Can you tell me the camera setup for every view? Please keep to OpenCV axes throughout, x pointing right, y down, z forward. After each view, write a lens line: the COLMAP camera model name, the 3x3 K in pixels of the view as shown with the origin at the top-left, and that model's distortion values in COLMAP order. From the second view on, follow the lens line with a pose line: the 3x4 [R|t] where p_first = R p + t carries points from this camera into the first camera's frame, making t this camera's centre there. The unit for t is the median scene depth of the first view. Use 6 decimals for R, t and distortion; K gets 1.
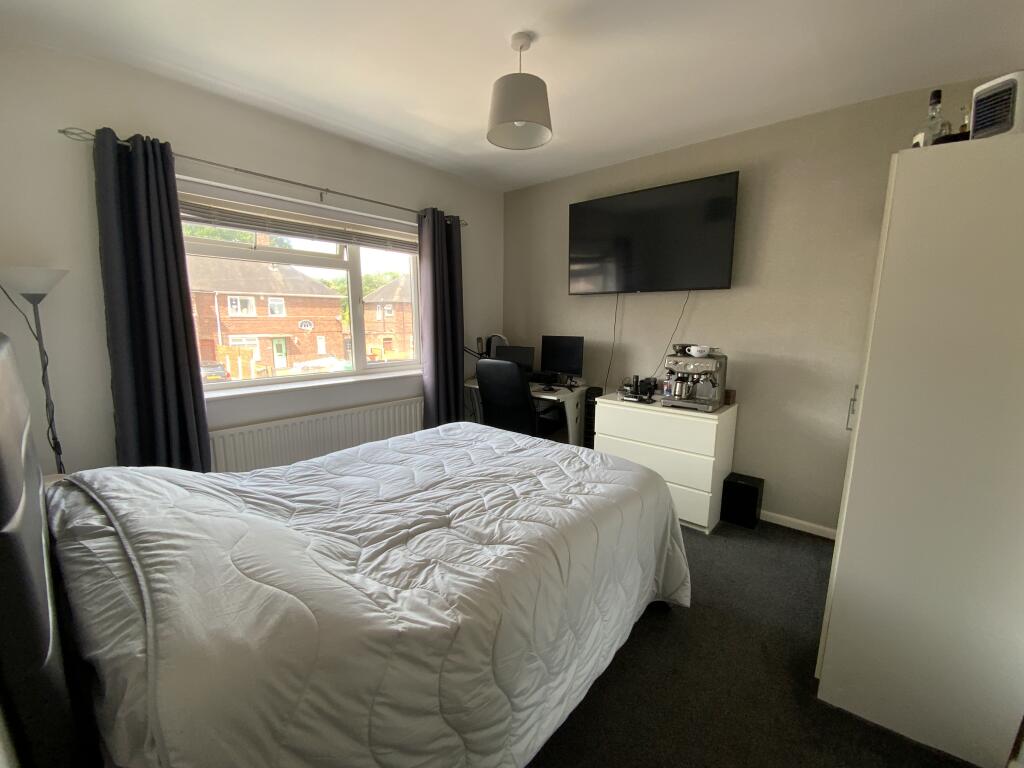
lens RADIAL K [[418.1, 0, 512.0], [0, 418.1, 384.0], [0, 0, 1]] dist [0.026747, -0.020881]
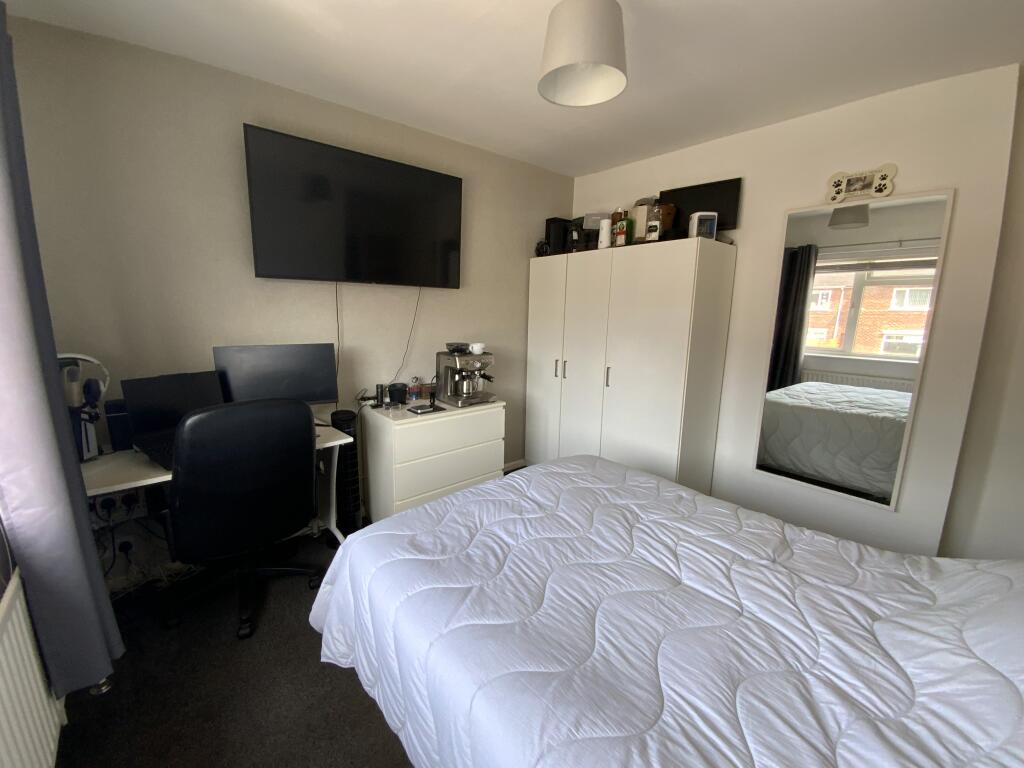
lens RADIAL K [[418.1, 0, 512.0], [0, 418.1, 384.0], [0, 0, 1]] dist [0.026747, -0.020881]
pose [[0.146658, -0.191424, 0.970489, -0.555869], [0.128823, 0.976438, 0.173130, -0.154691], [-0.980763, 0.099630, 0.167862, 0.705497]]
